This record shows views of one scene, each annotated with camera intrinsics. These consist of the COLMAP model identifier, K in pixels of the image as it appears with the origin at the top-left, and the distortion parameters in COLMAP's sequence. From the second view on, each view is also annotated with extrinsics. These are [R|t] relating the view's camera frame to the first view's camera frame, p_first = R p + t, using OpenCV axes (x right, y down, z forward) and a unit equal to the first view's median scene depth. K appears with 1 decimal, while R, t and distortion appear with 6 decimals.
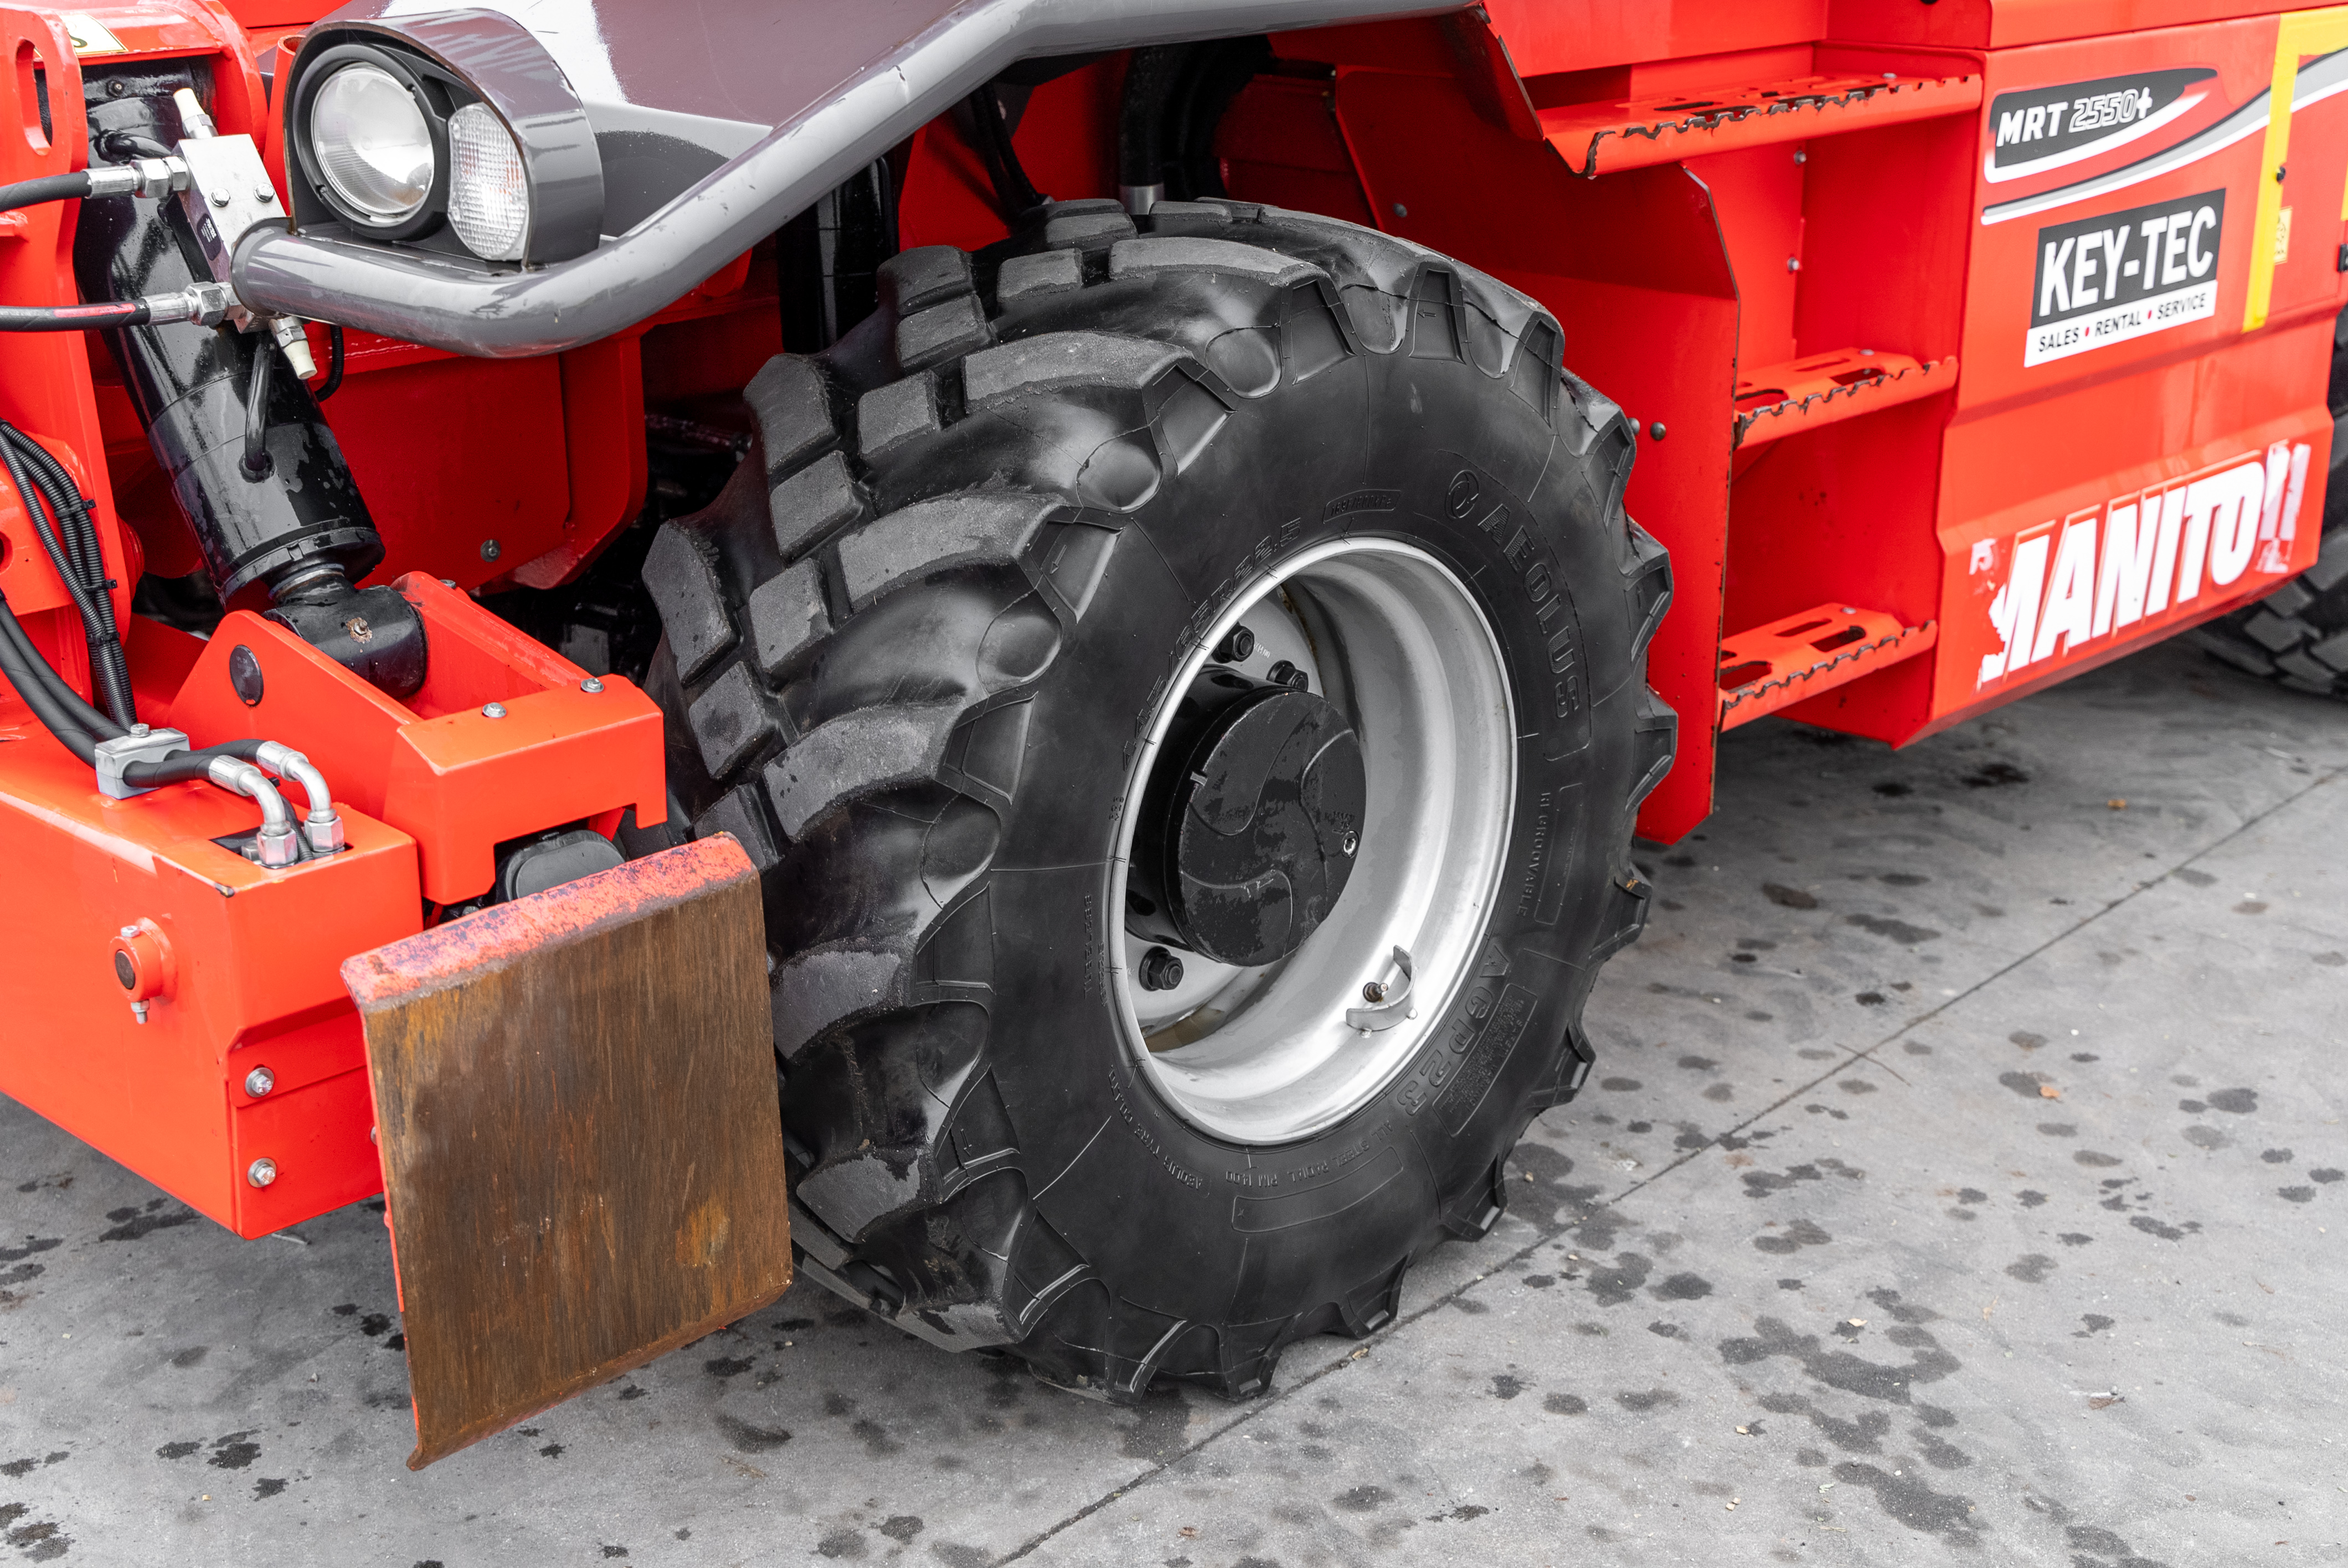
lens RADIAL K [[3059.7, 0, 1174.0], [0, 3059.7, 784.0], [0, 0, 1]] dist [-0.007031, 0.009232]
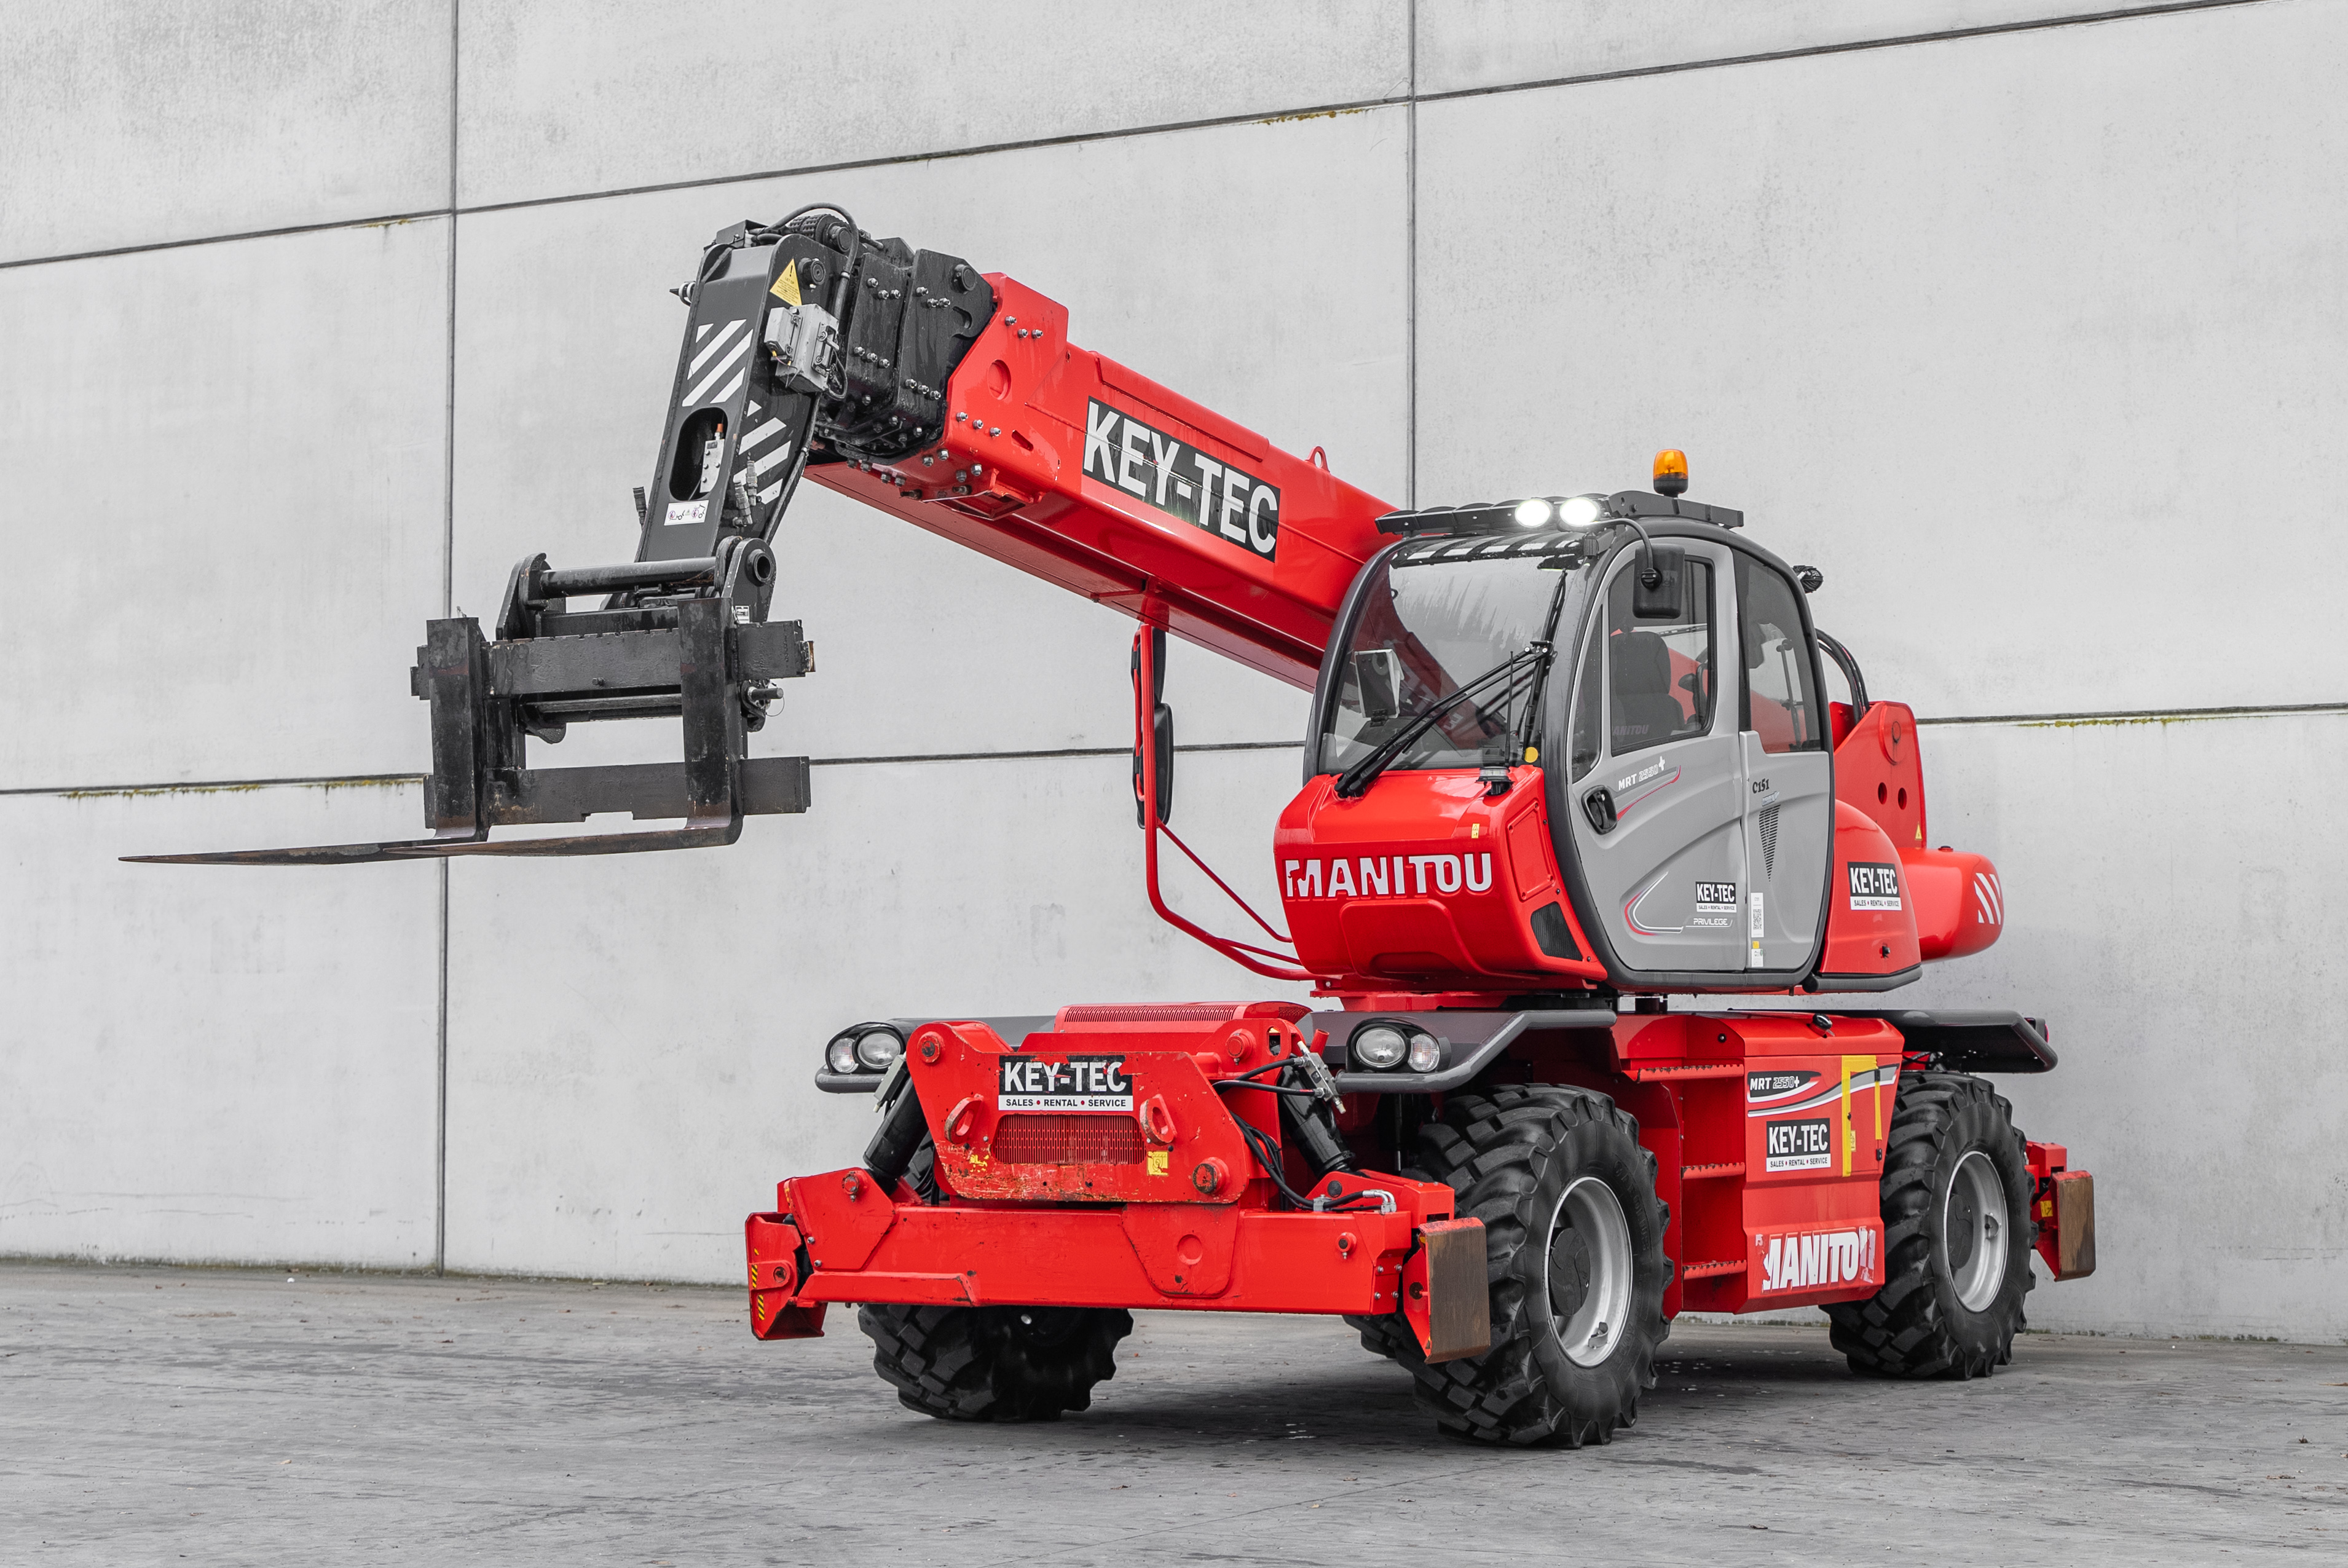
lens RADIAL K [[4632.0, 0, 1217.6], [0, 4632.0, 776.8], [0, 0, 1]] dist [0.008149, -0.076317]
pose [[0.981513, 0.003593, 0.191362, -1.279193], [0.067949, 0.928153, -0.365943, 1.304772], [-0.178928, 0.372181, 0.910750, -3.613225]]
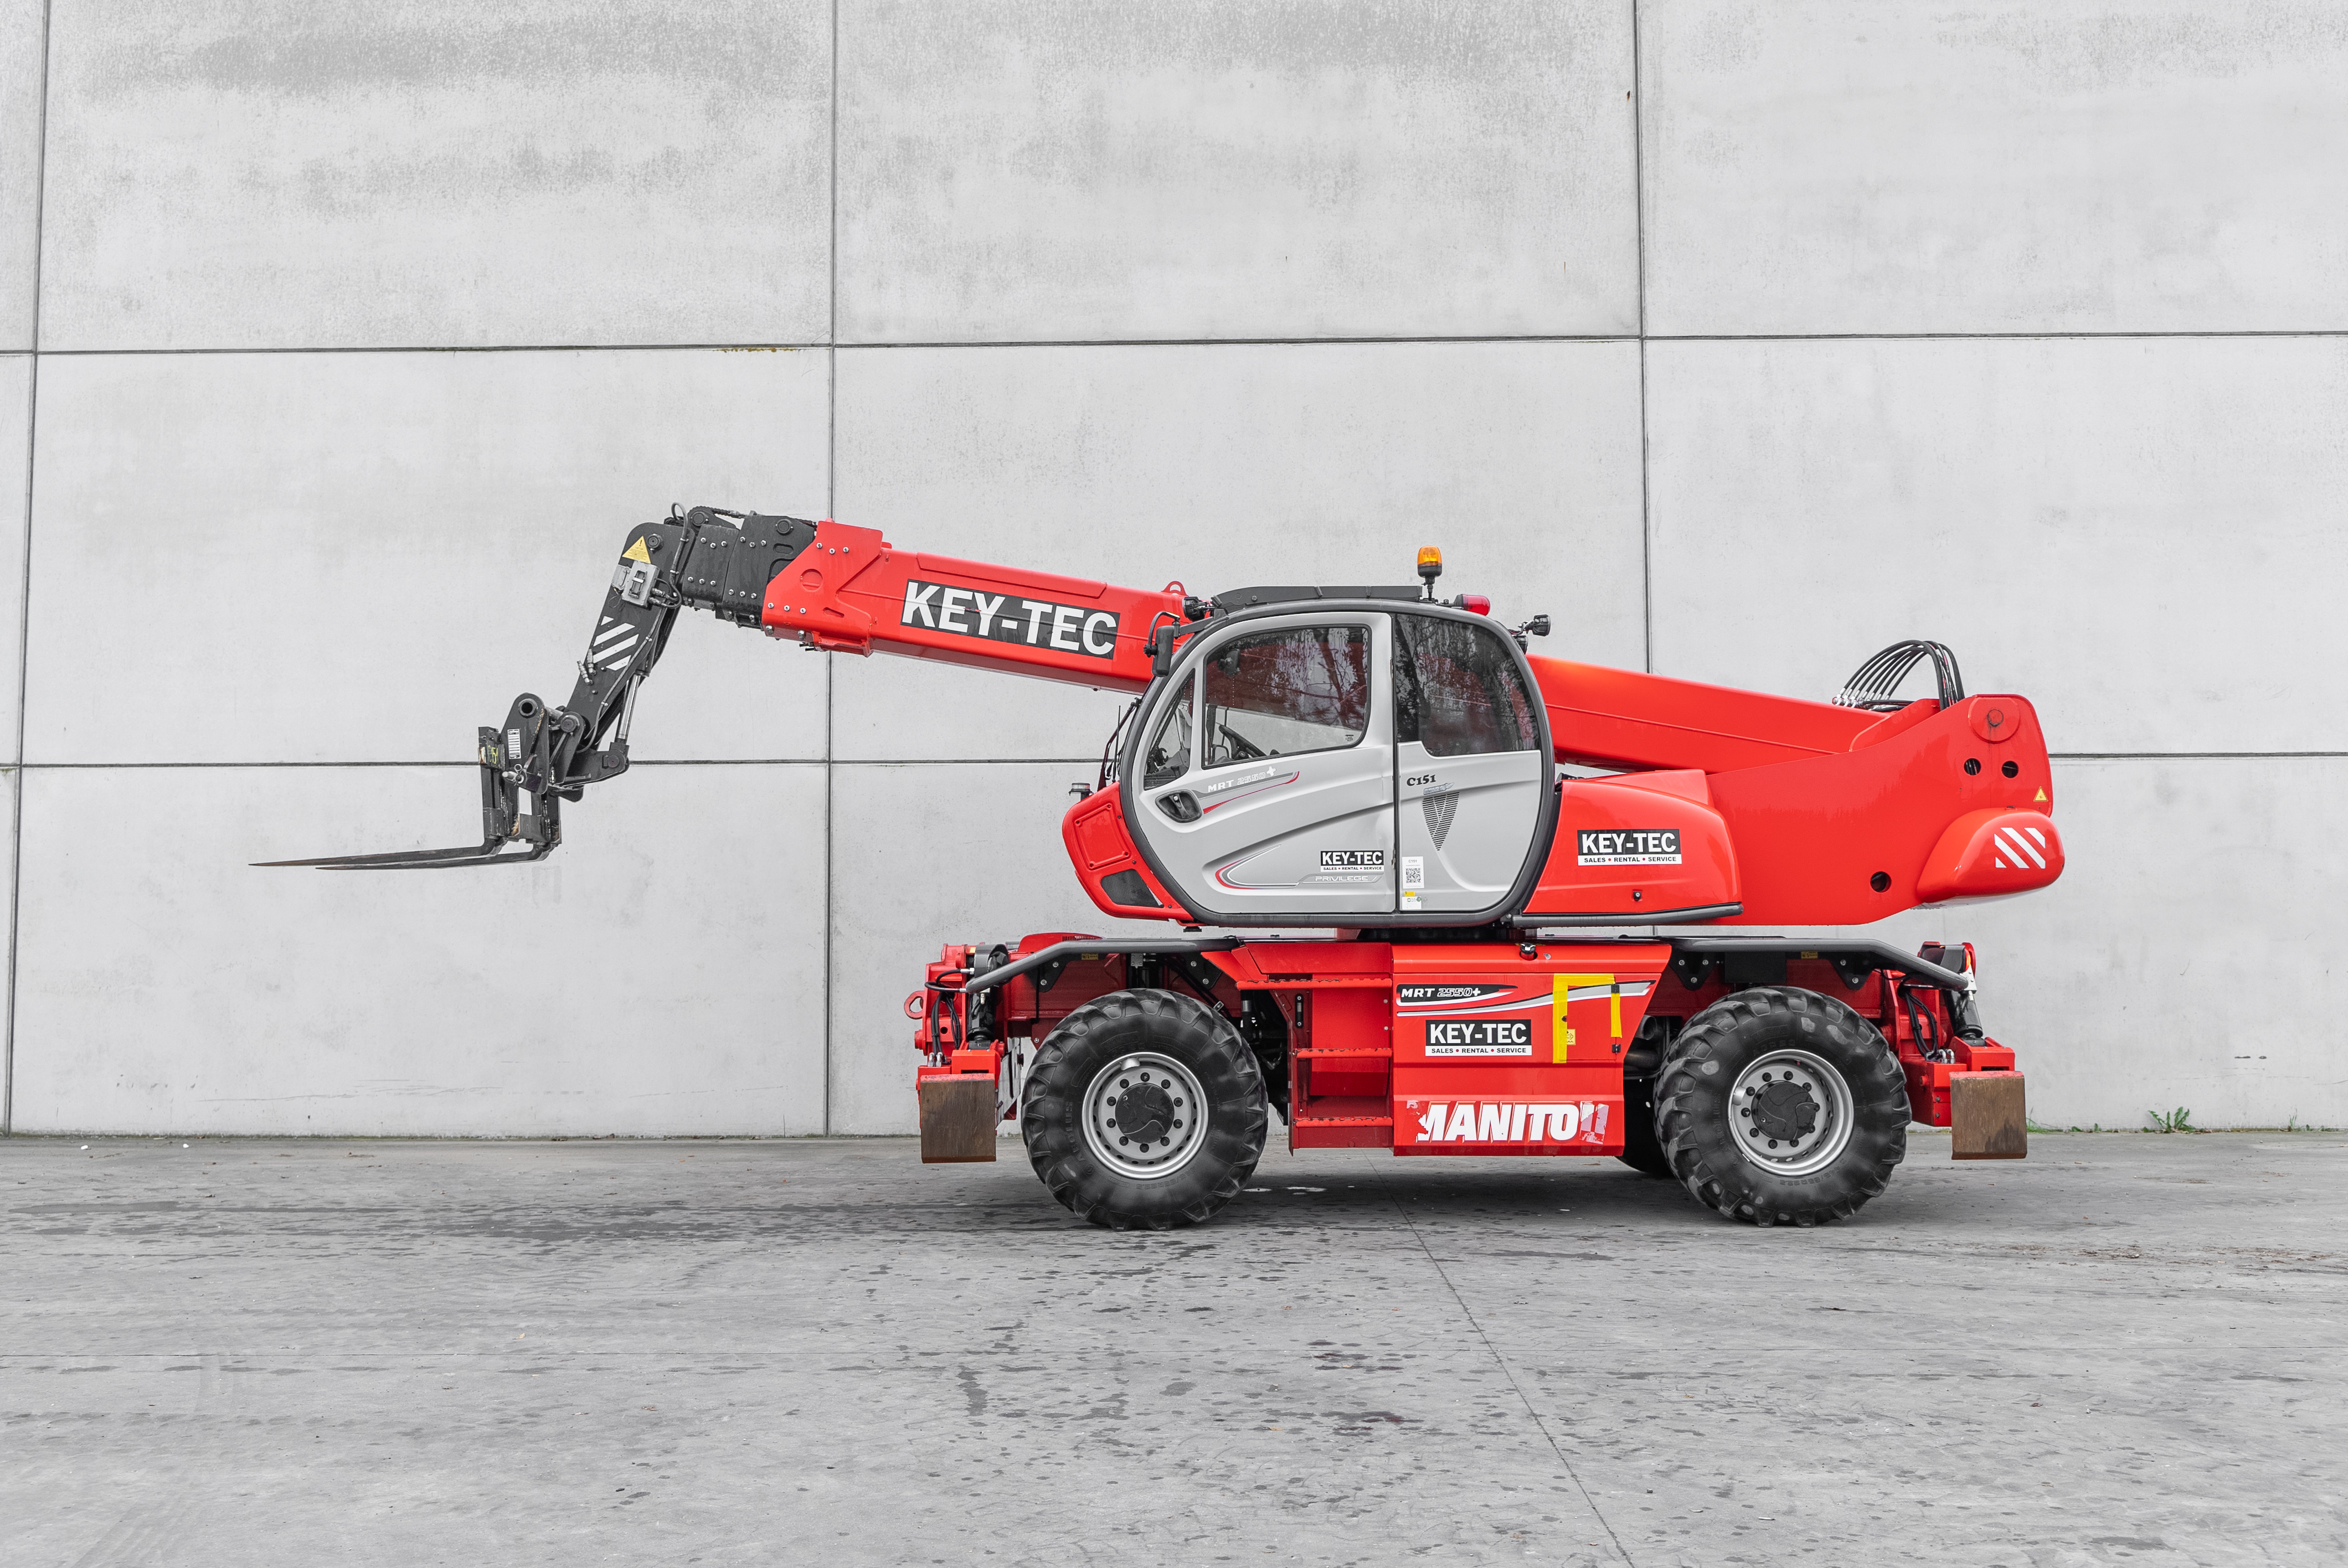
lens RADIAL K [[2271.8, 0, 1177.8], [0, 2271.8, 781.8], [0, 0, 1]] dist [0.005188, -0.020408]
pose [[0.755239, 0.037550, 0.654373, -2.505009], [0.219177, 0.926418, -0.306123, 0.523730], [-0.617718, 0.374619, 0.691437, -1.377239]]
